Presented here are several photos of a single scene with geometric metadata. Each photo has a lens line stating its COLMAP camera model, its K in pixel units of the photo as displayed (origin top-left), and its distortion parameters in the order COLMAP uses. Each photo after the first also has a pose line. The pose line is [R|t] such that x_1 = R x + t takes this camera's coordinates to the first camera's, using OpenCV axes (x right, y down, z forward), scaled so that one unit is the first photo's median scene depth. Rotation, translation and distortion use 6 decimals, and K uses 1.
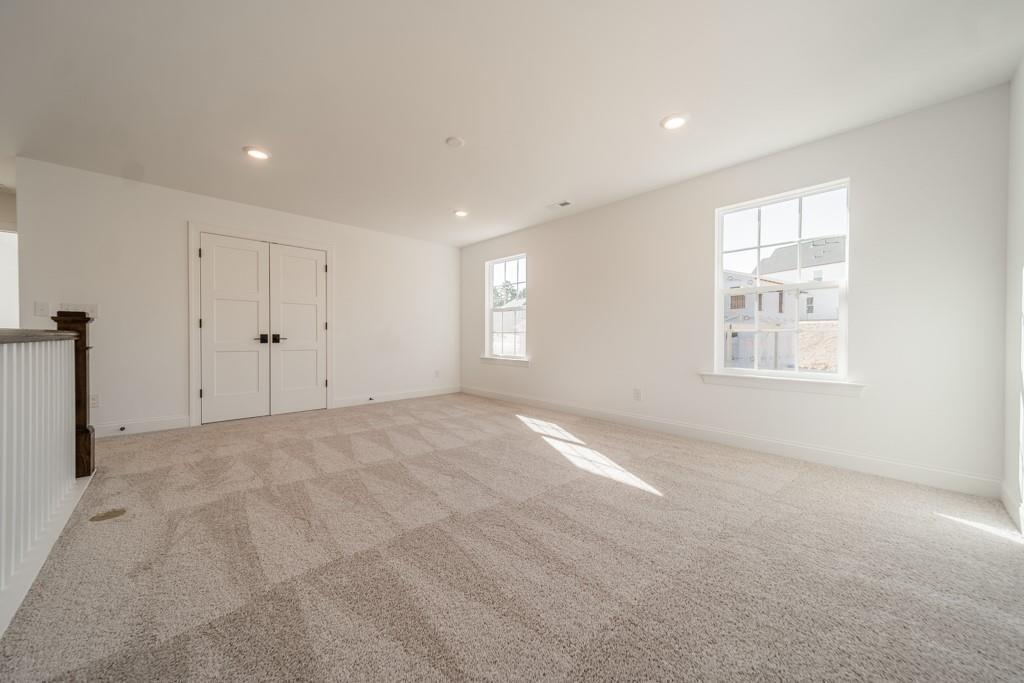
lens RADIAL K [[360.4, 0, 513.5], [0, 360.4, 339.4], [0, 0, 1]] dist [0.004472, 0.000023]
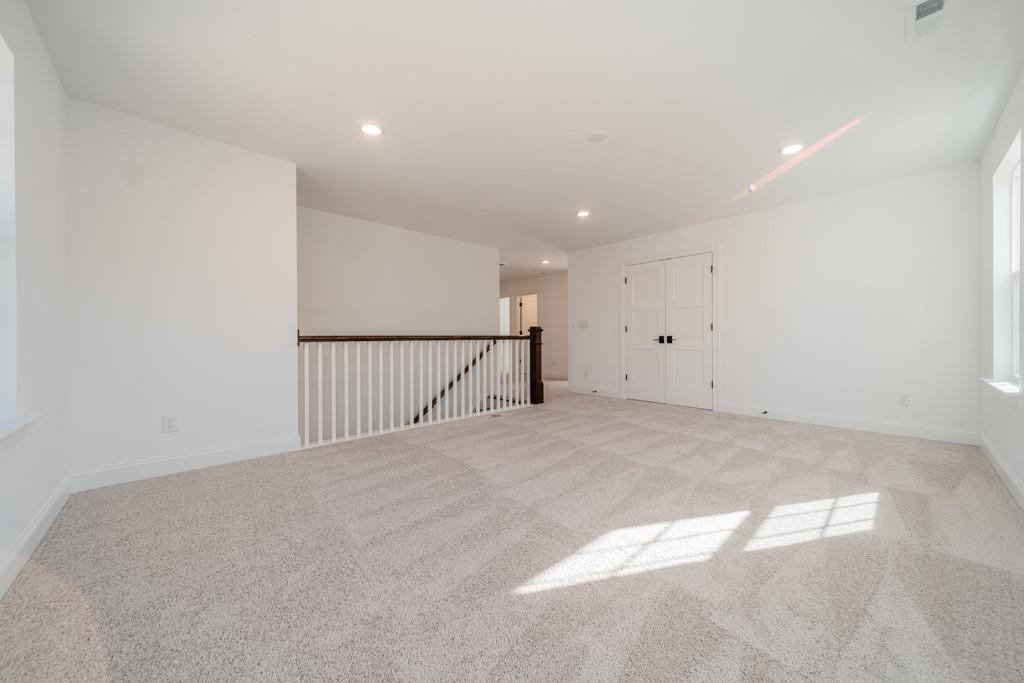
lens RADIAL K [[360.4, 0, 513.5], [0, 360.4, 339.4], [0, 0, 1]] dist [0.004472, 0.000023]
pose [[-0.005327, 0.003372, -0.999980, 0.760867], [-0.003295, 0.999989, 0.003389, -0.006844], [0.999980, 0.003313, -0.005316, 0.726422]]
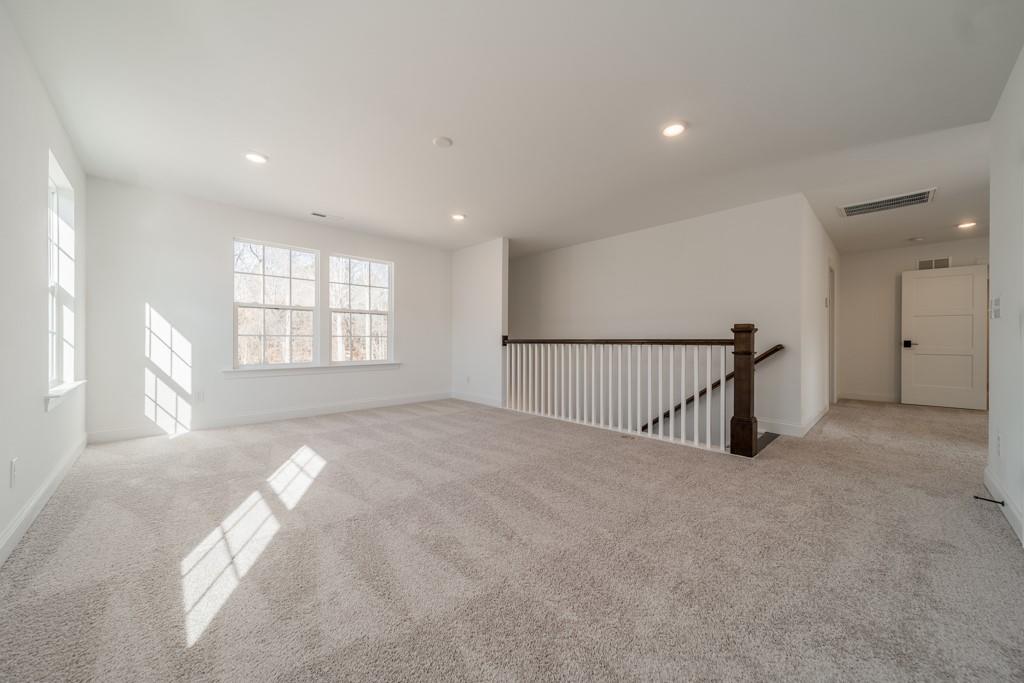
lens RADIAL K [[360.4, 0, 513.5], [0, 360.4, 339.4], [0, 0, 1]] dist [0.004472, 0.000023]
pose [[-0.999828, -0.002368, -0.018381, -0.328322], [-0.002419, 0.999993, 0.002782, -0.020179], [0.018375, 0.002826, -0.999827, 1.867520]]
